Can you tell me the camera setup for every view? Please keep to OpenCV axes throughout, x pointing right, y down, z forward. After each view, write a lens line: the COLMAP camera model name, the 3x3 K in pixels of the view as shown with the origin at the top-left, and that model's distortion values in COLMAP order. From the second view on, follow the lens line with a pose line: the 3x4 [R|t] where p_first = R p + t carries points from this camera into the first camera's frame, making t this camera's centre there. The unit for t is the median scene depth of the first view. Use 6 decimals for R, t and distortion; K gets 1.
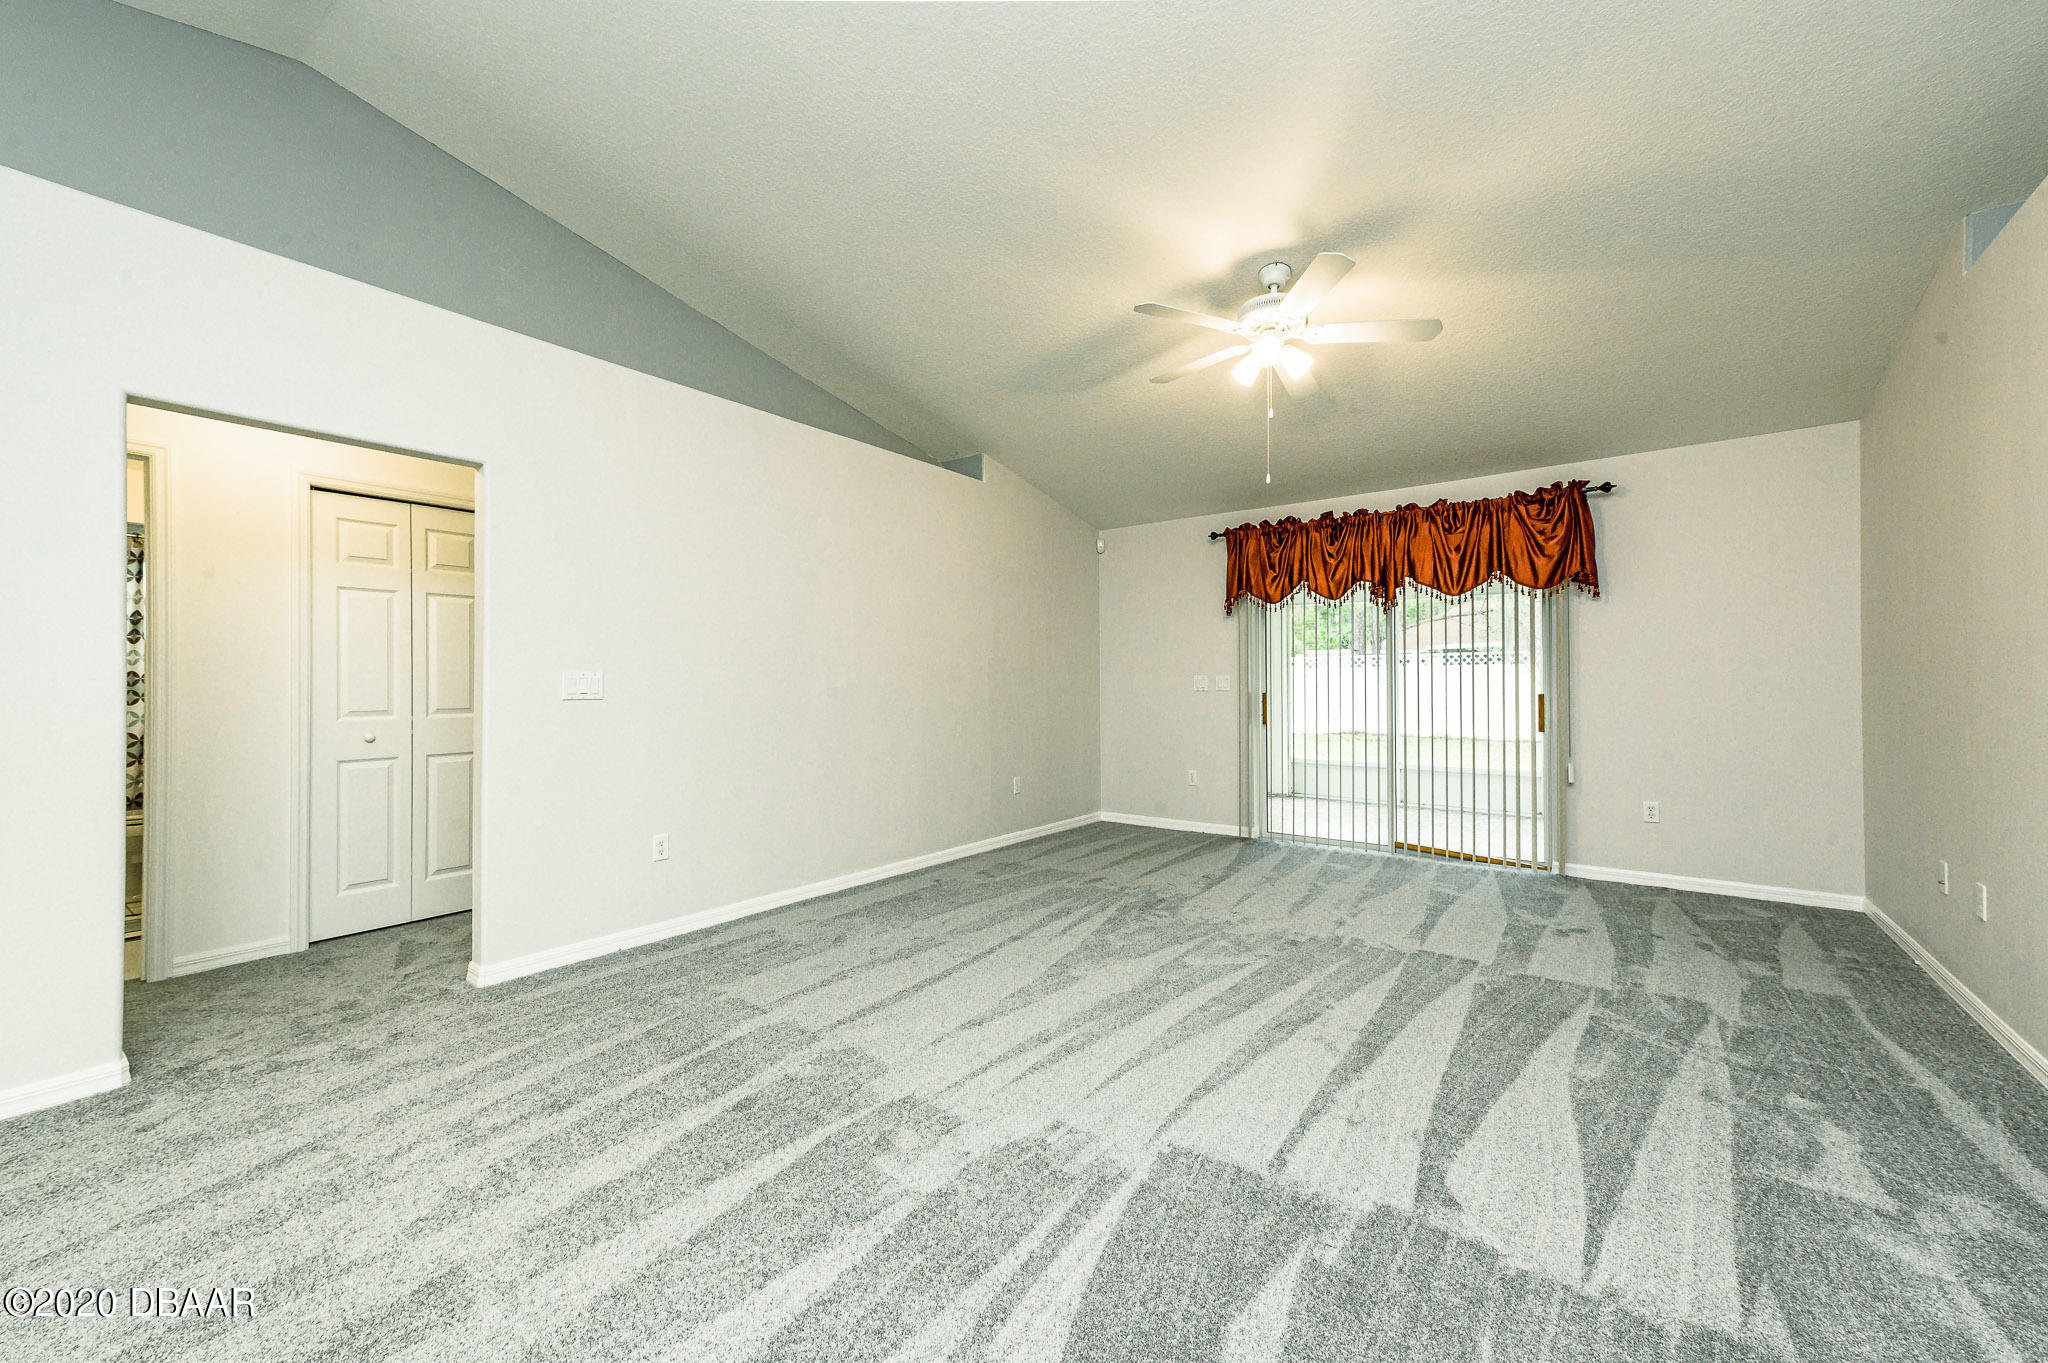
lens RADIAL K [[798.4, 0, 1028.9], [0, 798.4, 681.4], [0, 0, 1]] dist [0.017676, 0.000038]
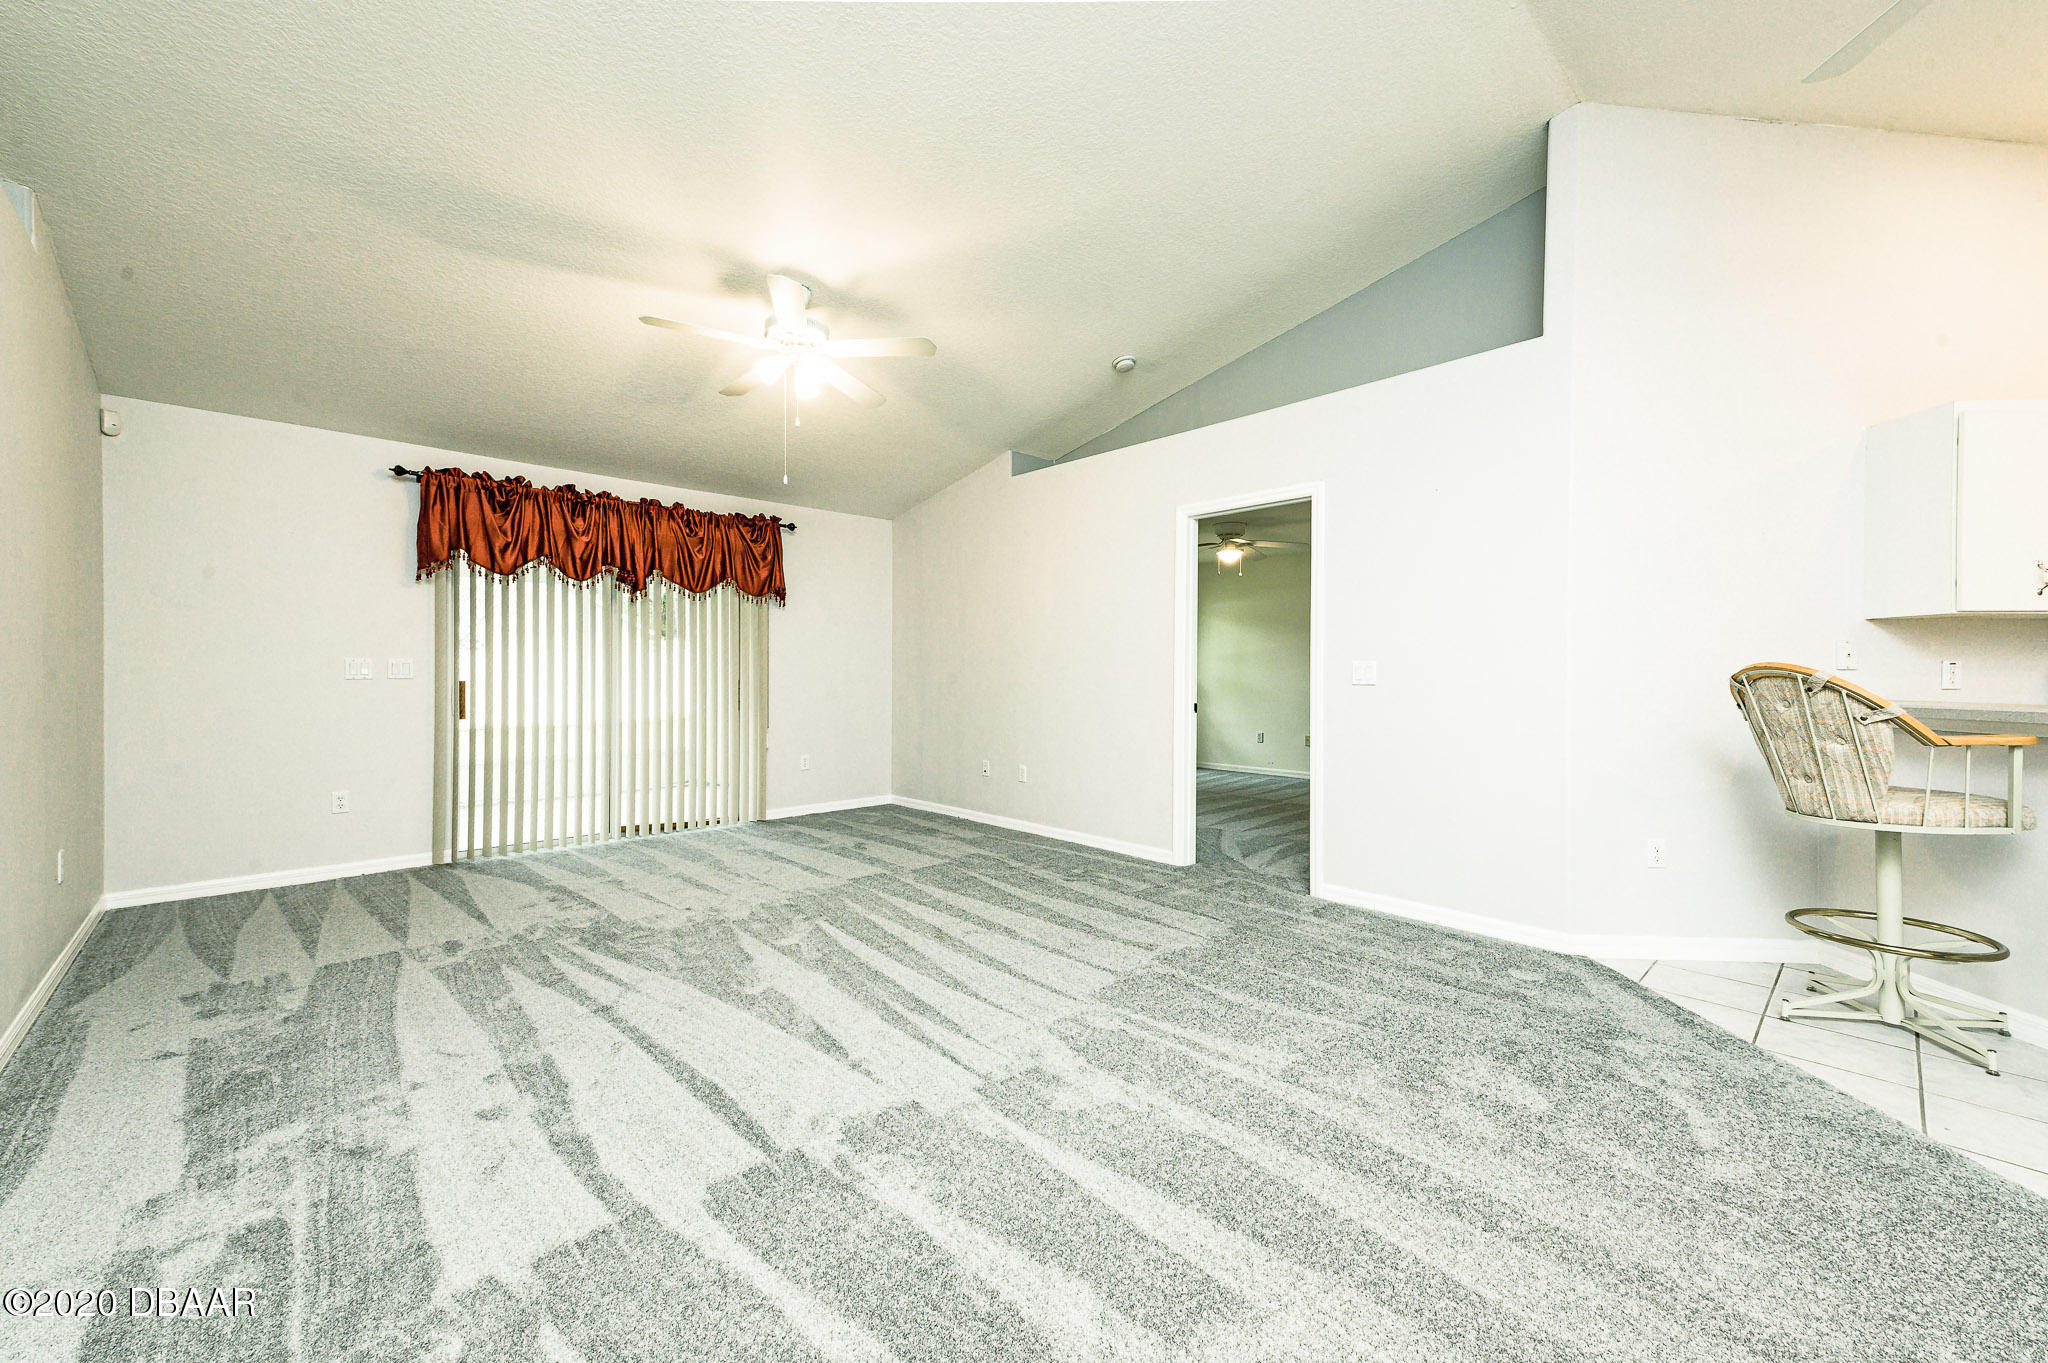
lens RADIAL K [[798.4, 0, 1028.9], [0, 798.4, 681.4], [0, 0, 1]] dist [0.017676, 0.000038]
pose [[0.170511, -0.009225, 0.985313, -0.575518], [-0.008562, 0.999905, 0.010843, 0.001165], [-0.985319, -0.010285, 0.170415, 0.402458]]
